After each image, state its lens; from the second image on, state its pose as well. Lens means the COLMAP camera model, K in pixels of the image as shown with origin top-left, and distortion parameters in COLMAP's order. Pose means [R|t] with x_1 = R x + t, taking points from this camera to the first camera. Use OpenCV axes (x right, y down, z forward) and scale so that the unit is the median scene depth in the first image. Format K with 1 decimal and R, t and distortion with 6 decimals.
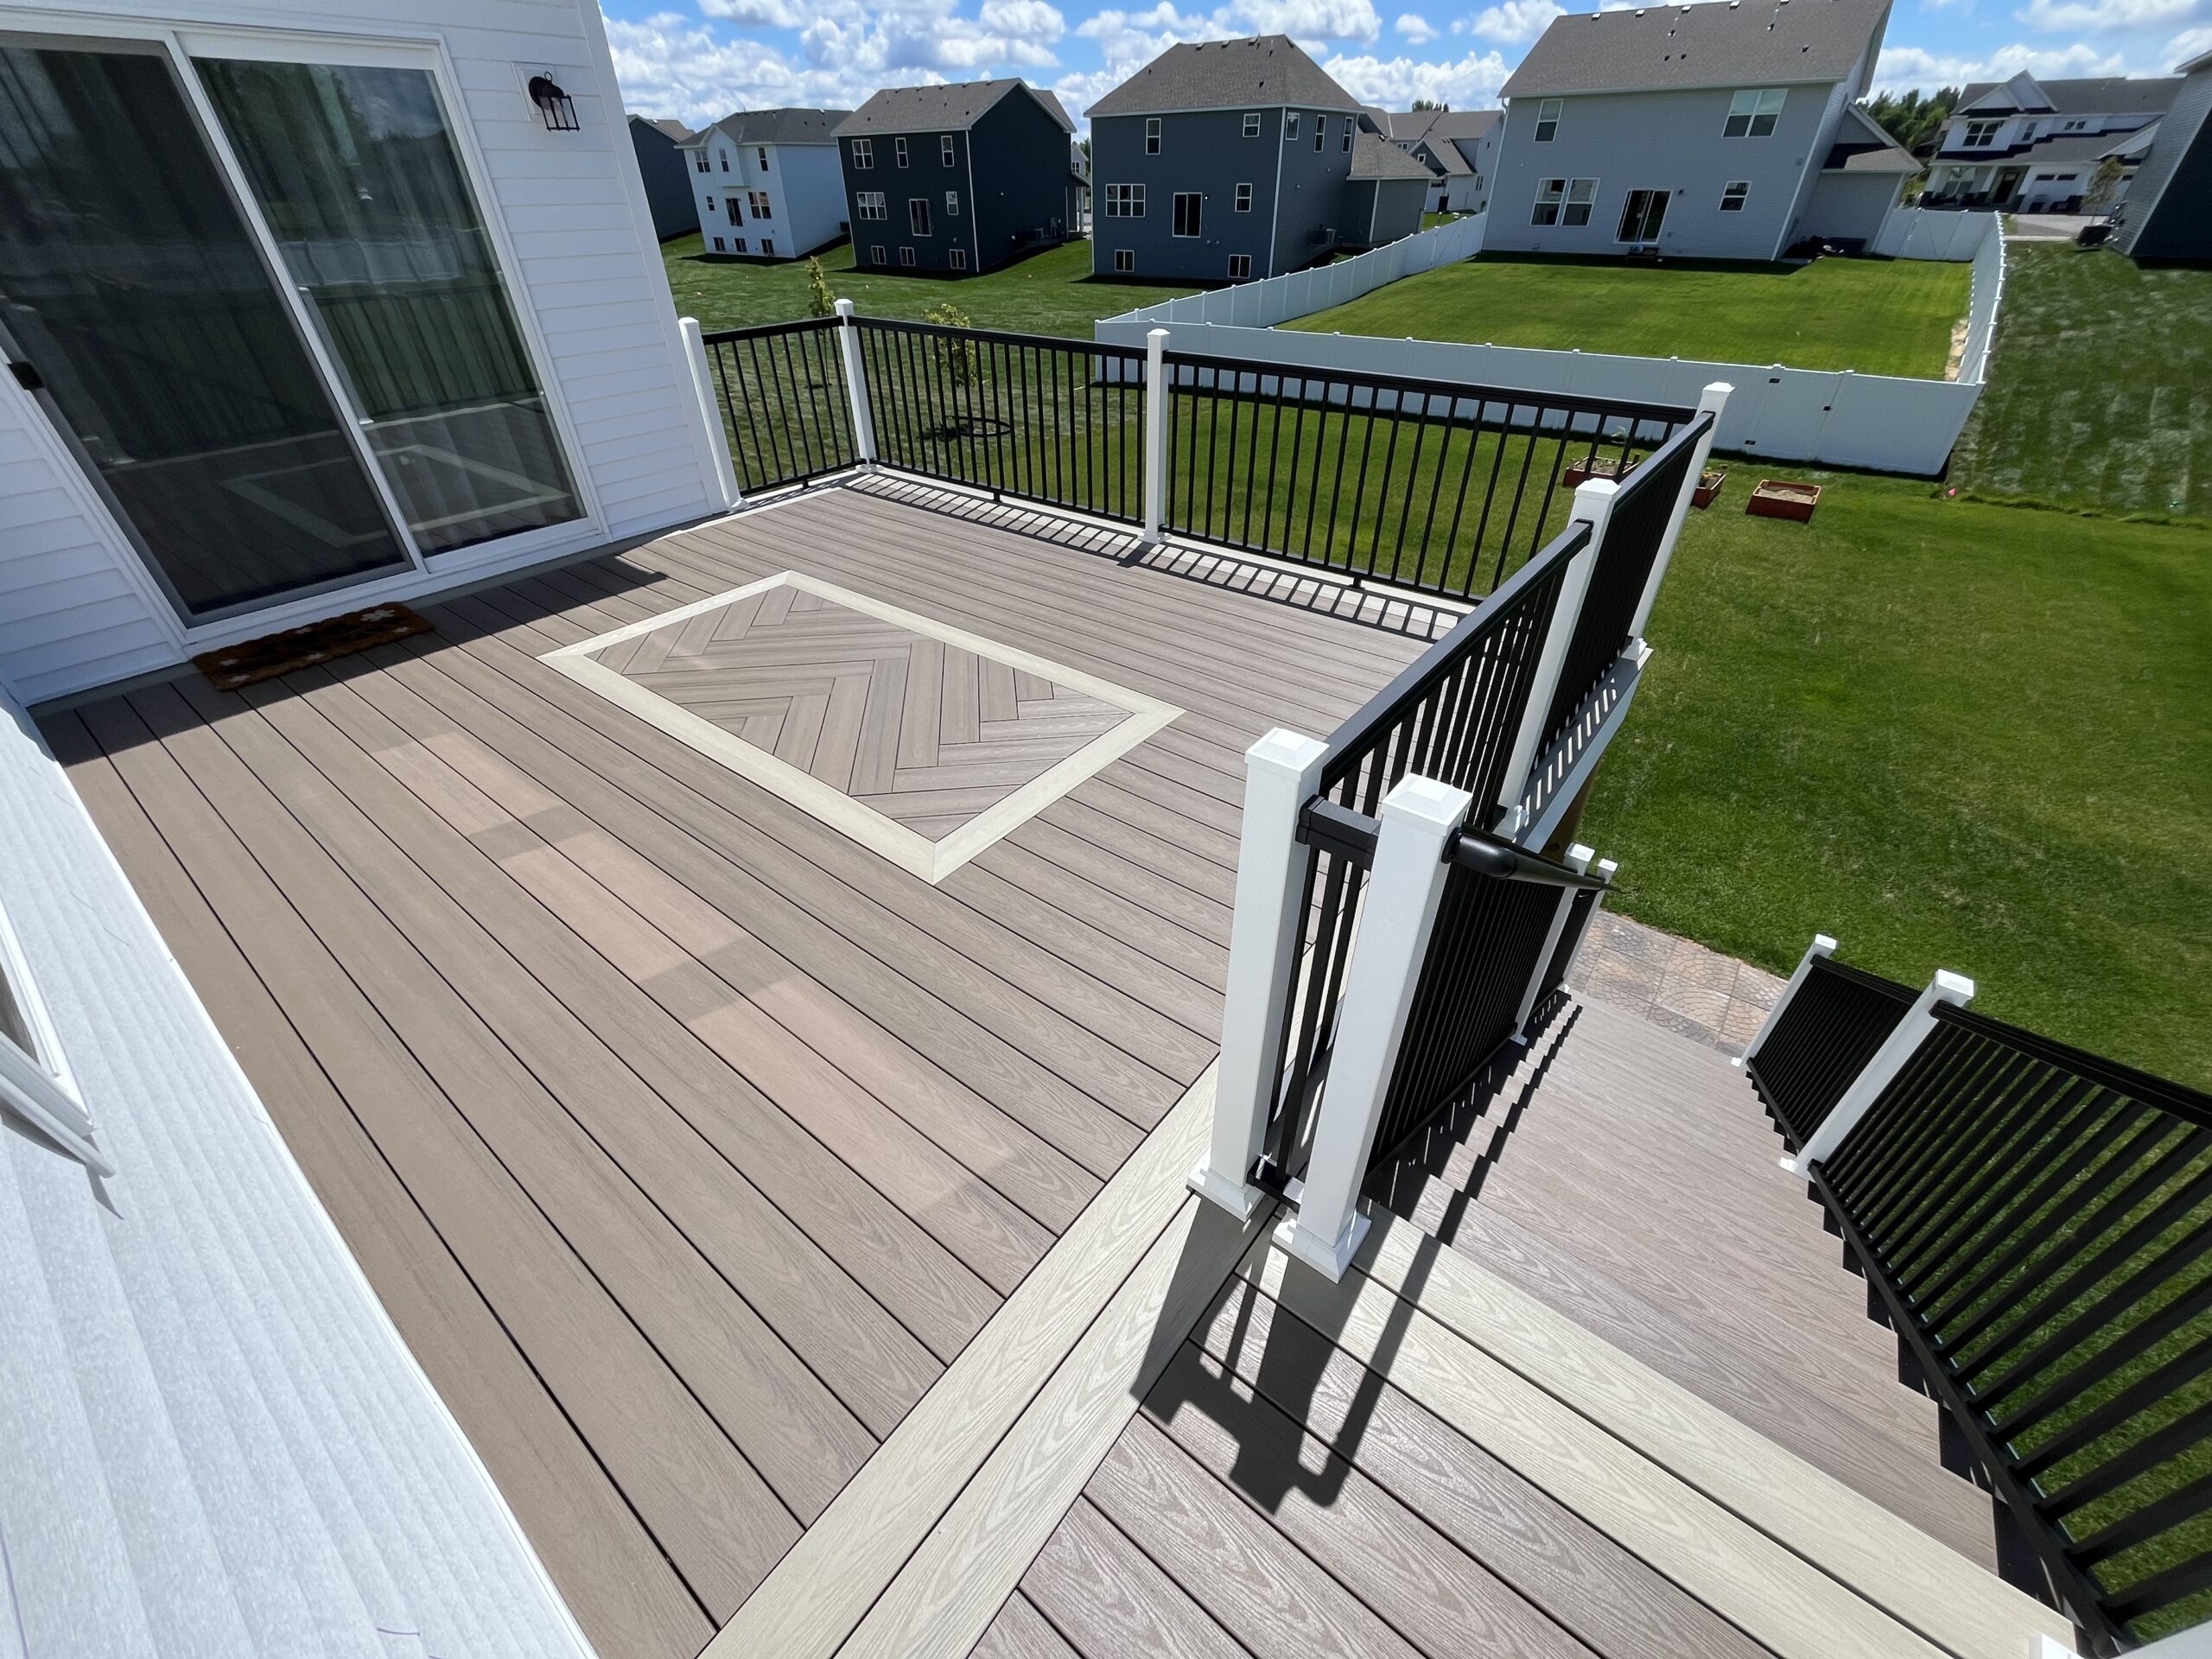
lens RADIAL K [[909.6, 0, 1090.3], [0, 909.6, 831.7], [0, 0, 1]] dist [-0.001281, -0.000724]
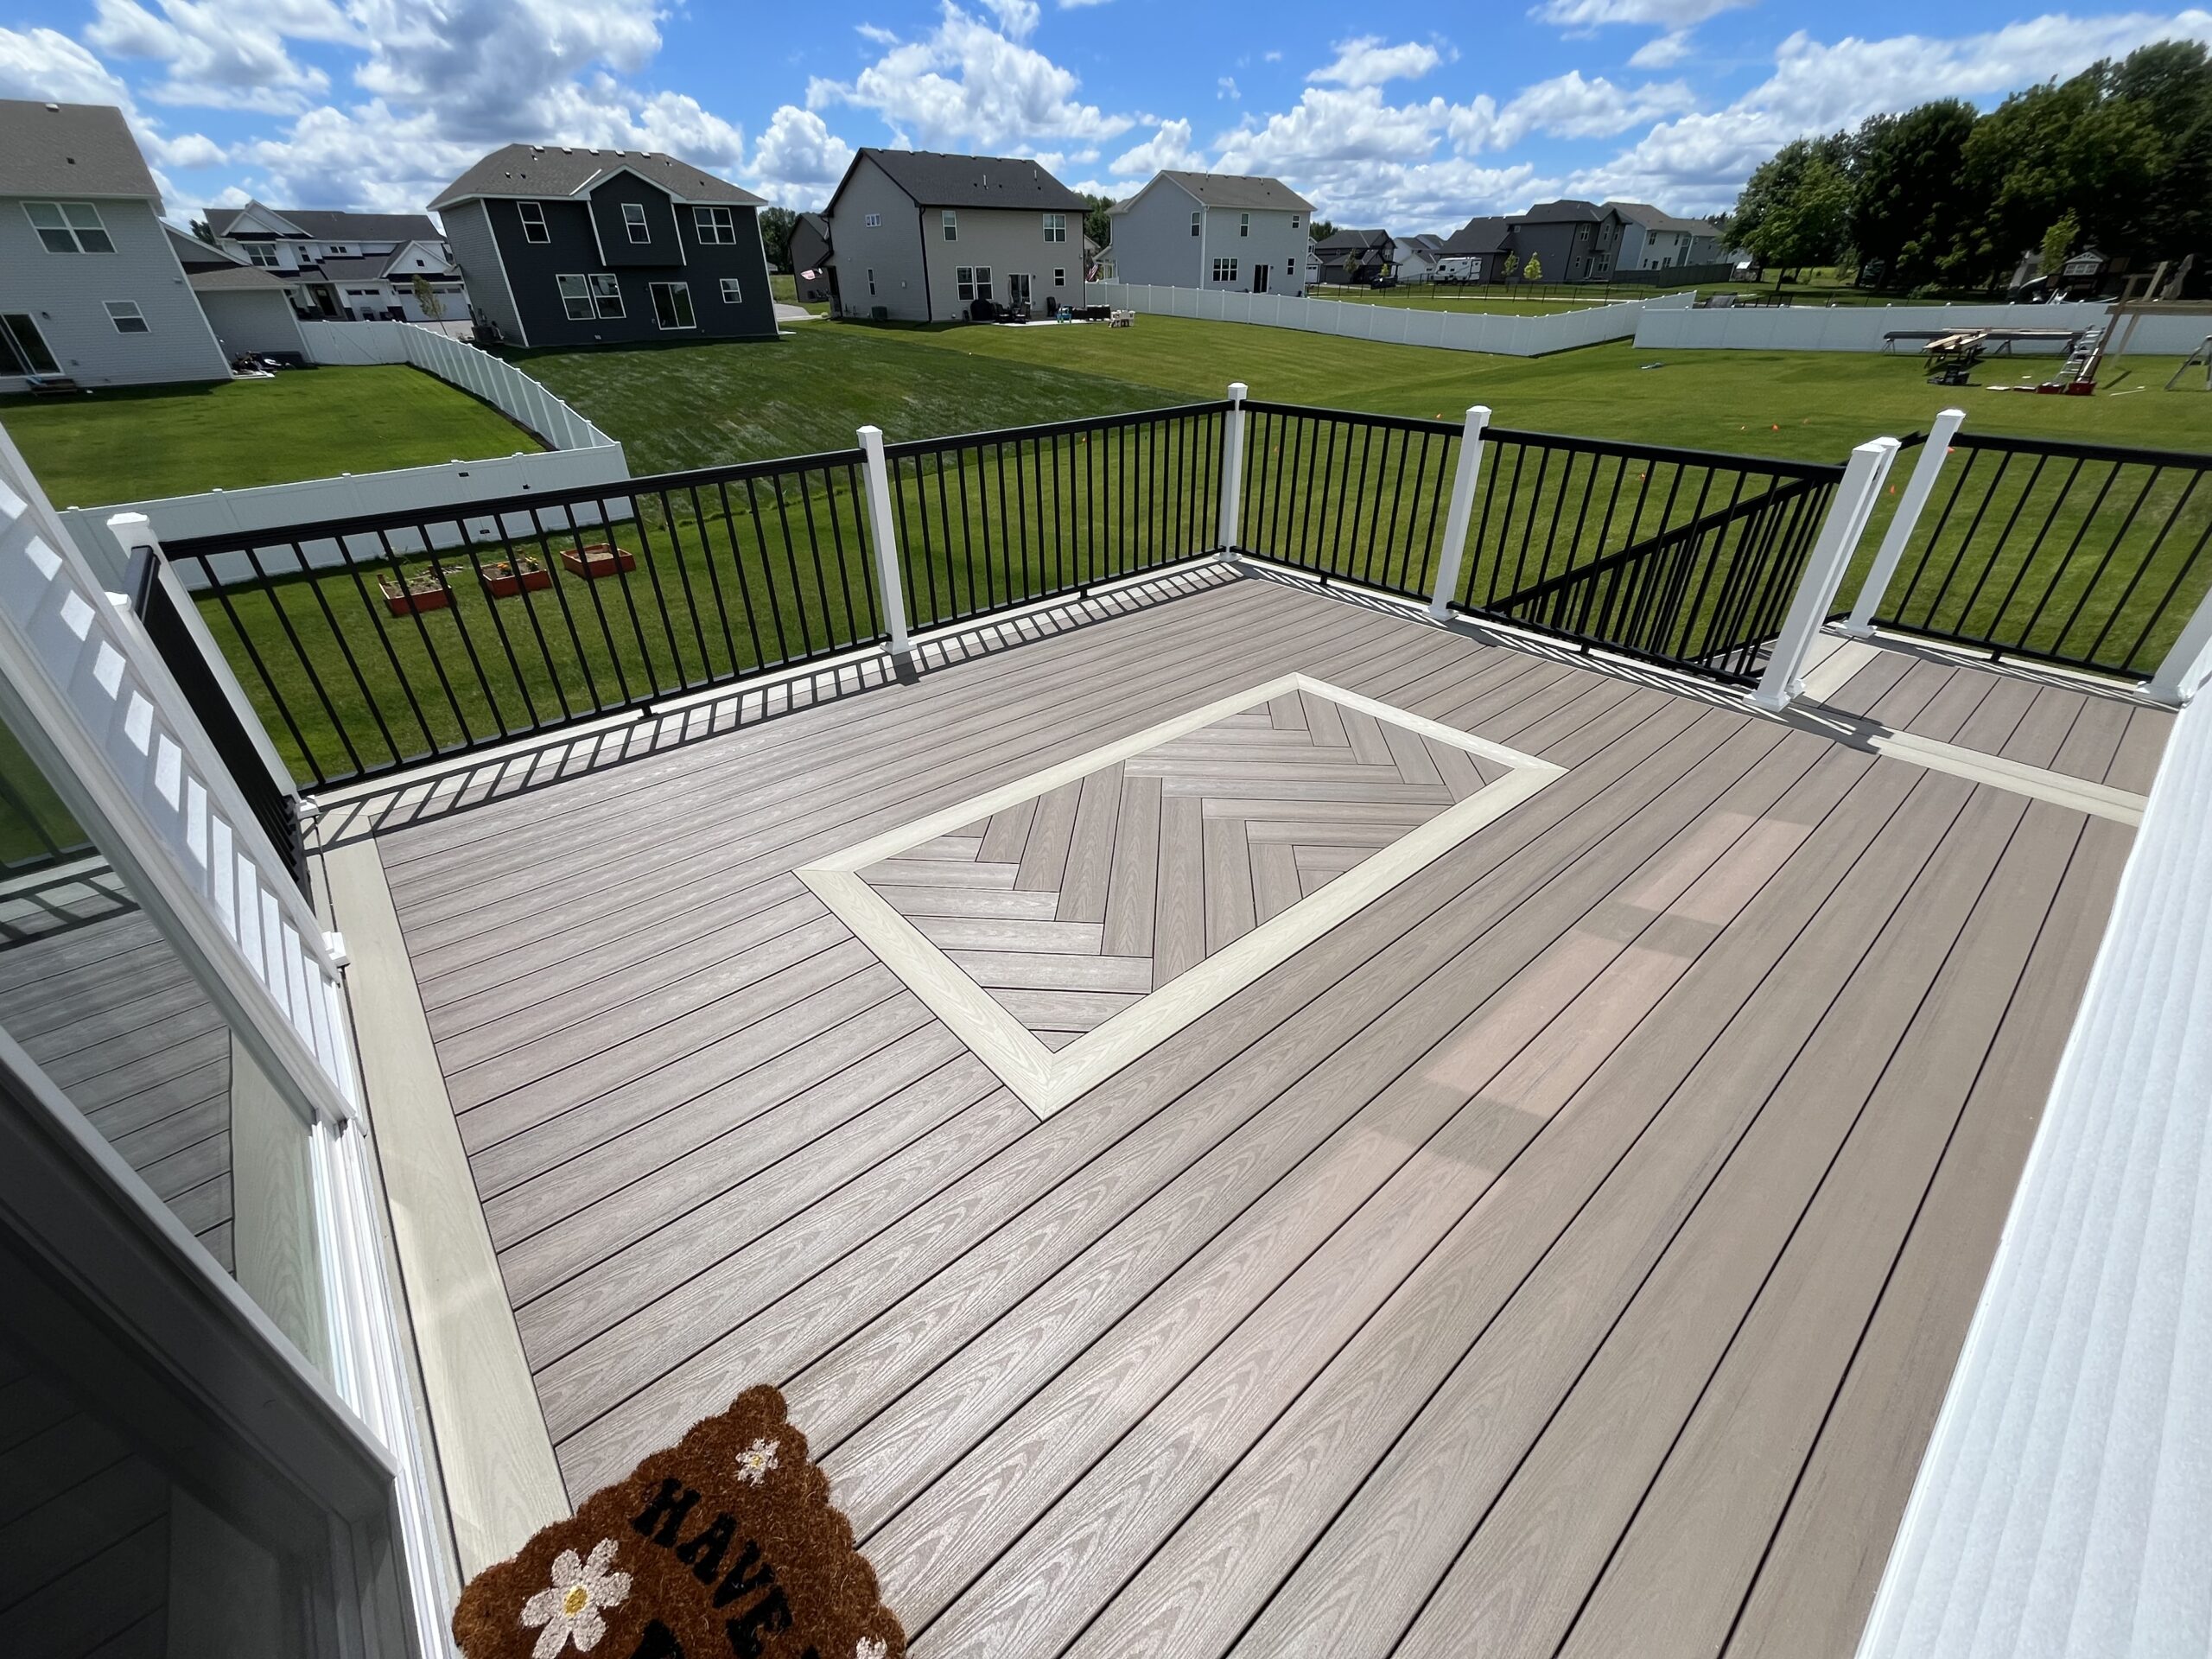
lens RADIAL K [[909.6, 0, 1114.4], [0, 909.6, 832.2], [0, 0, 1]] dist [-0.001281, -0.000724]
pose [[0.174241, -0.510924, 0.841782, -0.414611], [0.586153, 0.740723, 0.328258, -0.198907], [-0.791242, 0.436217, 0.428545, 0.291154]]
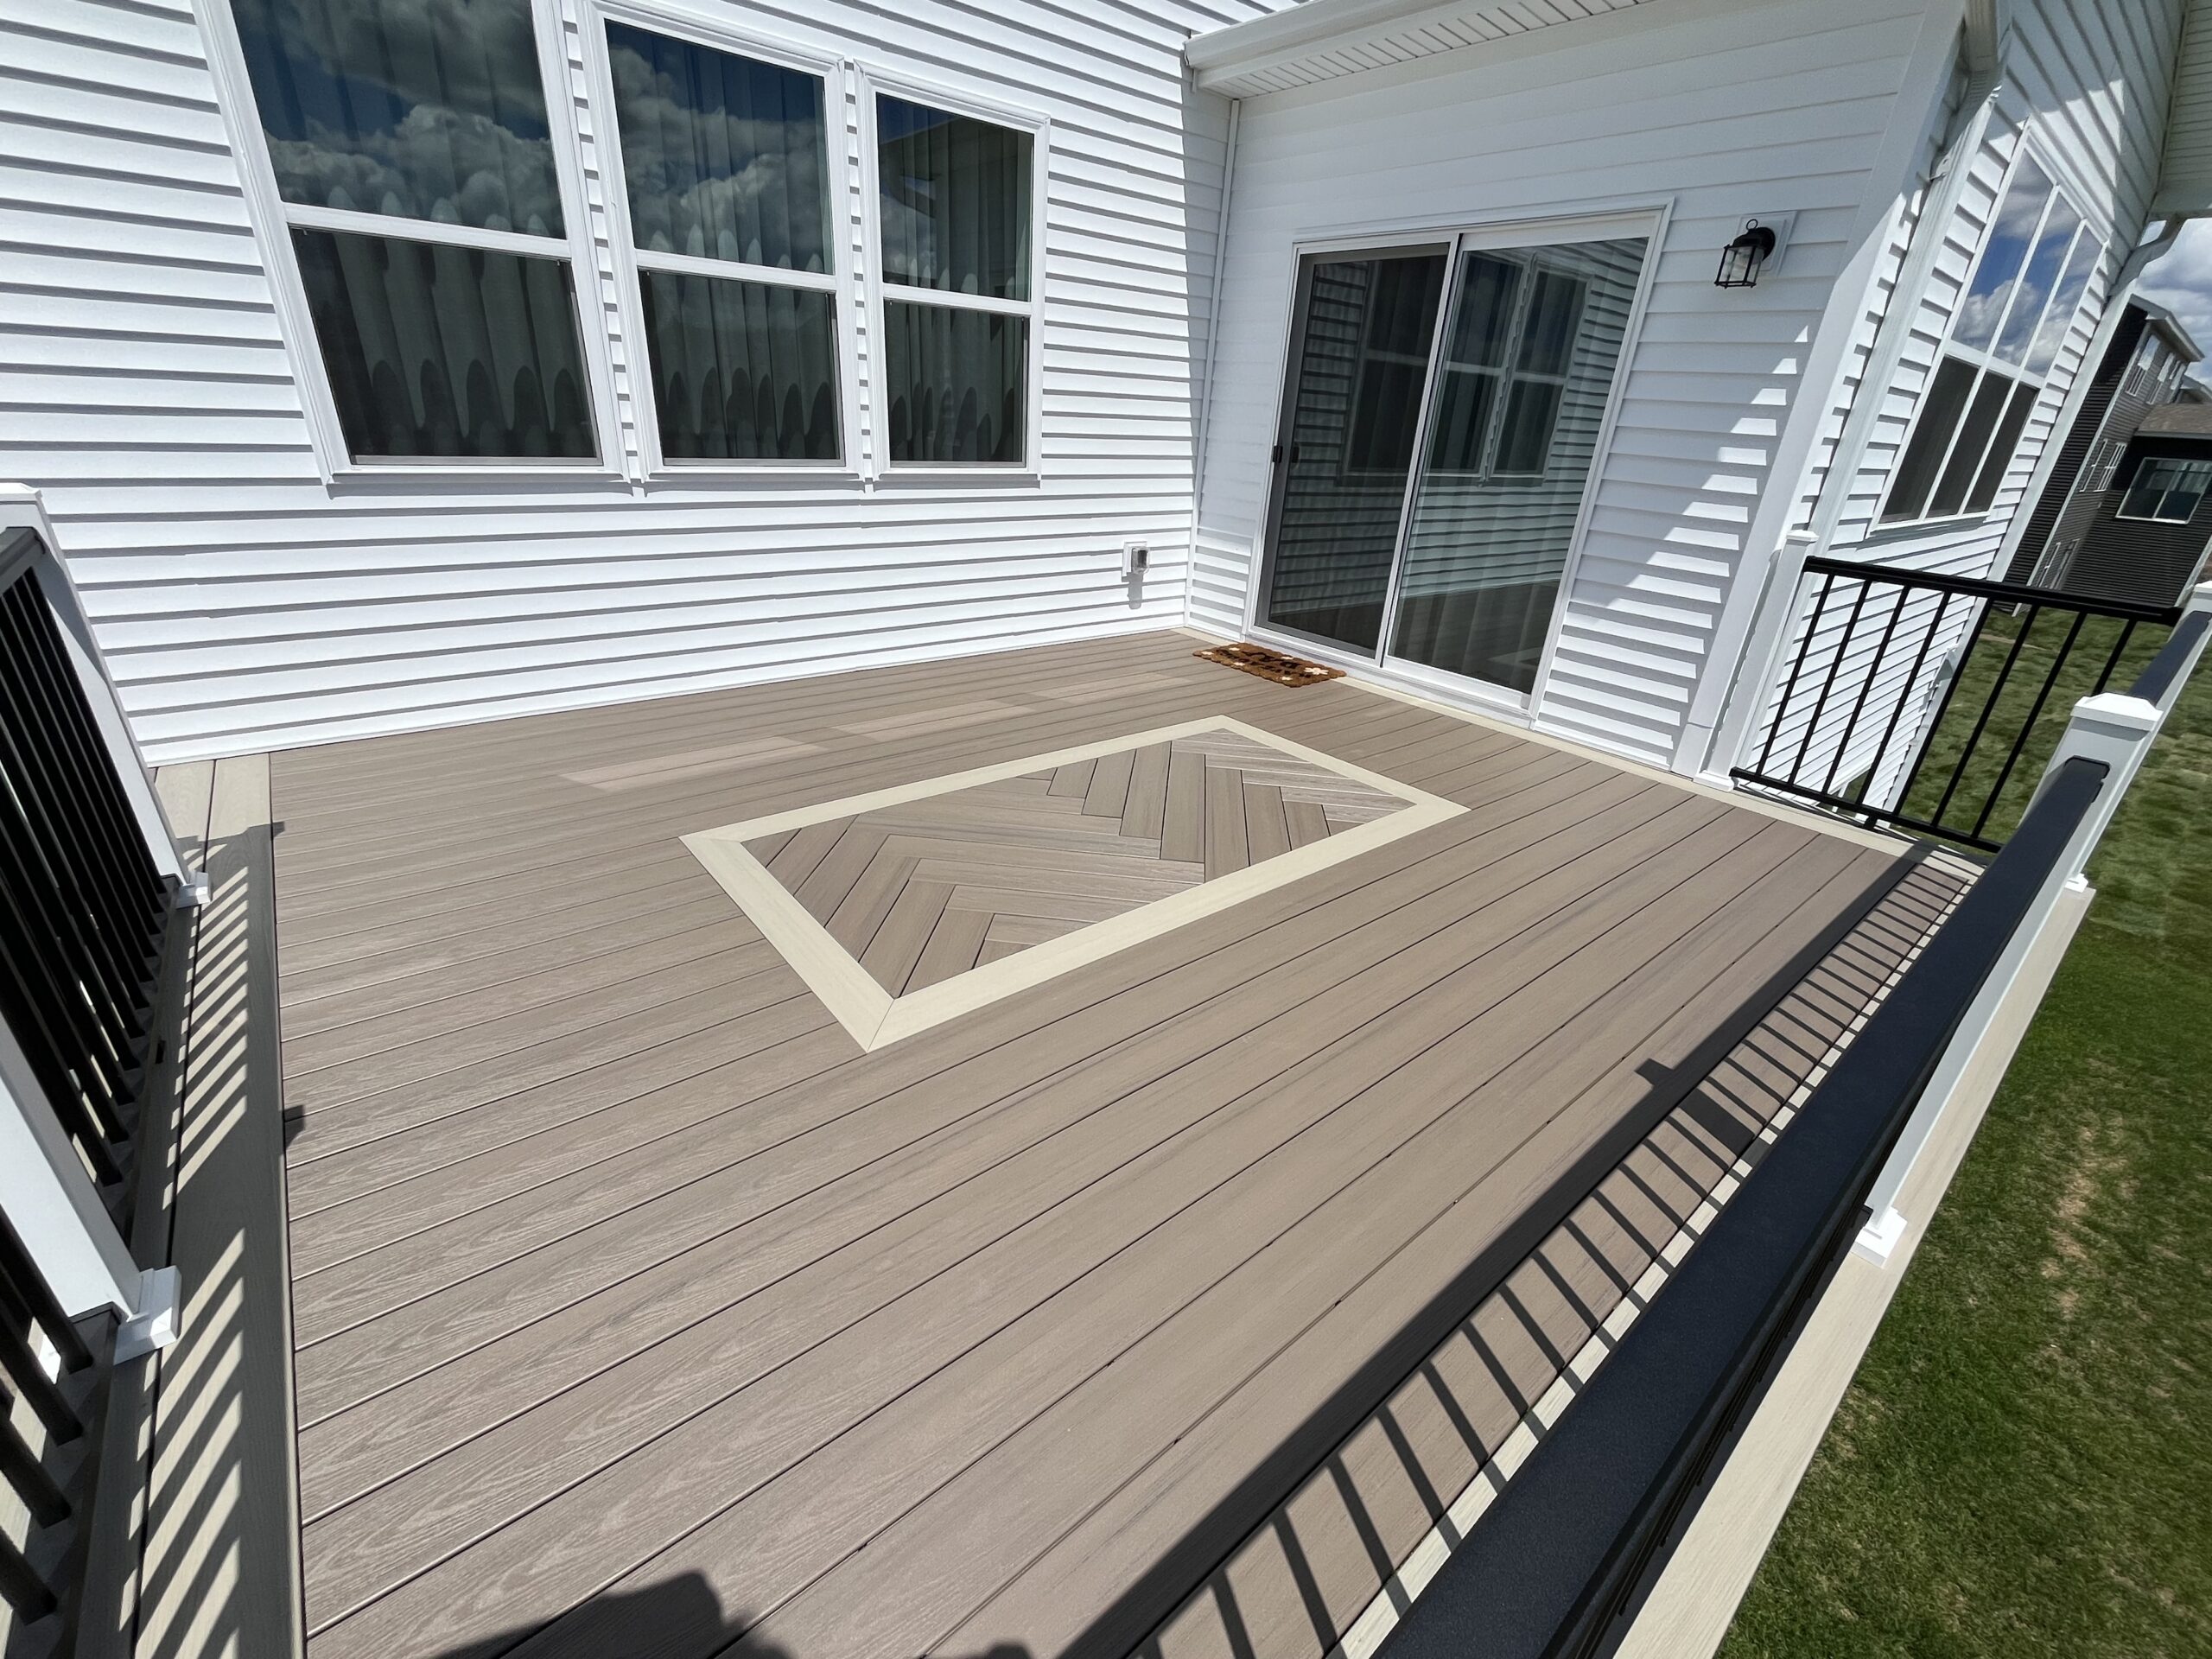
lens RADIAL K [[909.6, 0, 1105.4], [0, 909.6, 830.7], [0, 0, 1]] dist [-0.001281, -0.000724]
pose [[-0.206561, 0.416063, -0.885564, 0.203619], [-0.618116, 0.646113, 0.447740, -0.221328], [0.758462, 0.639867, 0.123713, 0.365010]]
